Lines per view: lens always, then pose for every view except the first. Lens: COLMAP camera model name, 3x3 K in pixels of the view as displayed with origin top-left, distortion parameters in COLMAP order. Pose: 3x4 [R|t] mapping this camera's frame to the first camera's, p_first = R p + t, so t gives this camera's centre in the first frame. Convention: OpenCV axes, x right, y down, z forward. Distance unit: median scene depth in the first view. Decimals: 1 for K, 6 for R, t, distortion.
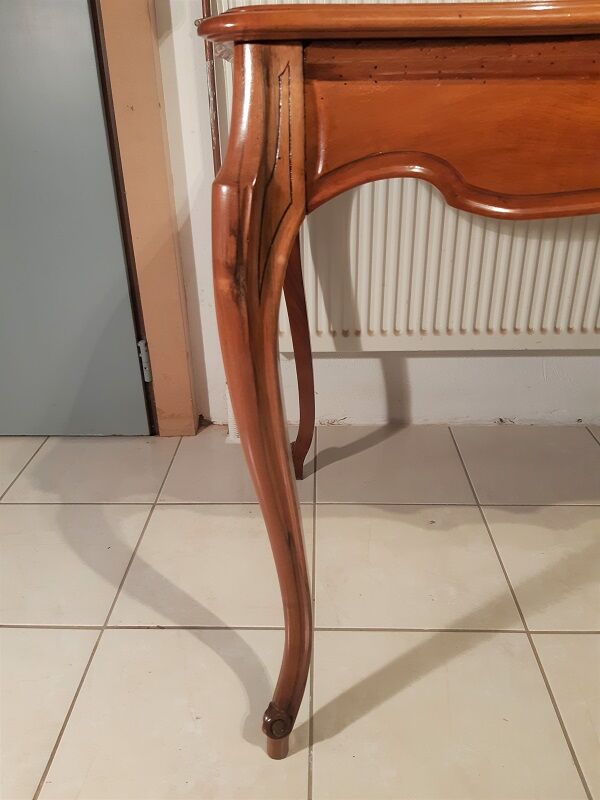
lens RADIAL K [[629.4, 0, 300.0], [0, 629.4, 400.0], [0, 0, 1]] dist [0.088092, -0.142403]
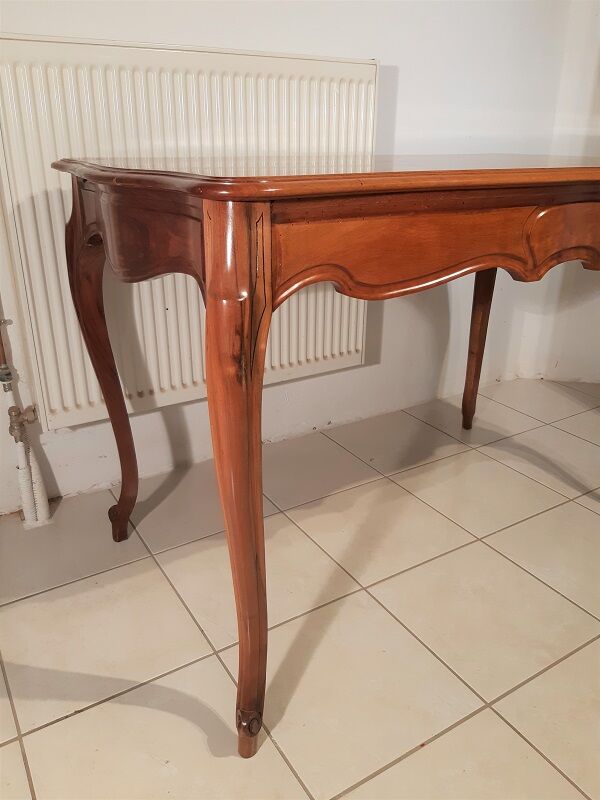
lens RADIAL K [[629.4, 0, 300.0], [0, 629.4, 400.0], [0, 0, 1]] dist [0.088092, -0.142403]
pose [[0.831374, -0.190362, 0.522092, -0.440326], [0.222935, 0.974833, 0.000439, -0.057297], [-0.509036, 0.116028, 0.852889, -0.121537]]
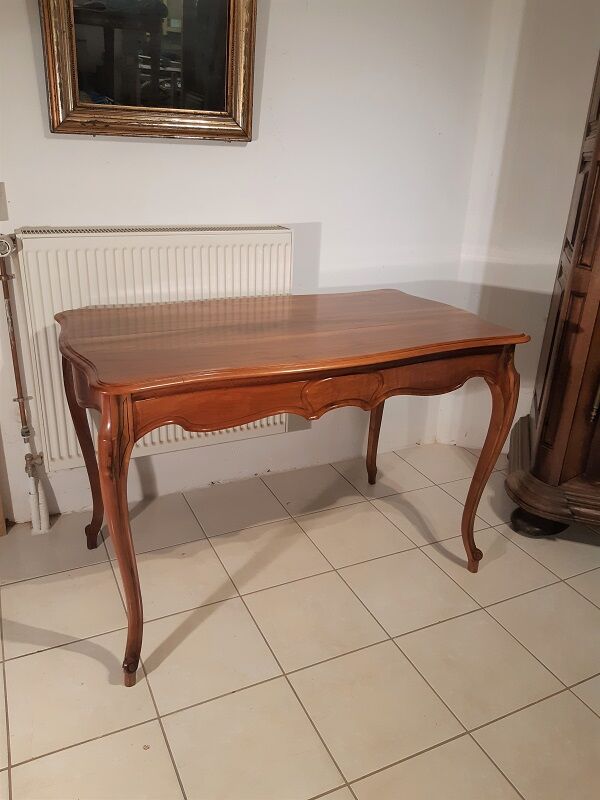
lens RADIAL K [[629.4, 0, 300.0], [0, 629.4, 400.0], [0, 0, 1]] dist [0.088092, -0.142403]
pose [[0.887026, -0.122357, 0.445212, -0.339091], [0.152237, 0.987831, -0.031828, -0.175673], [-0.435900, 0.096010, 0.894859, -1.081316]]
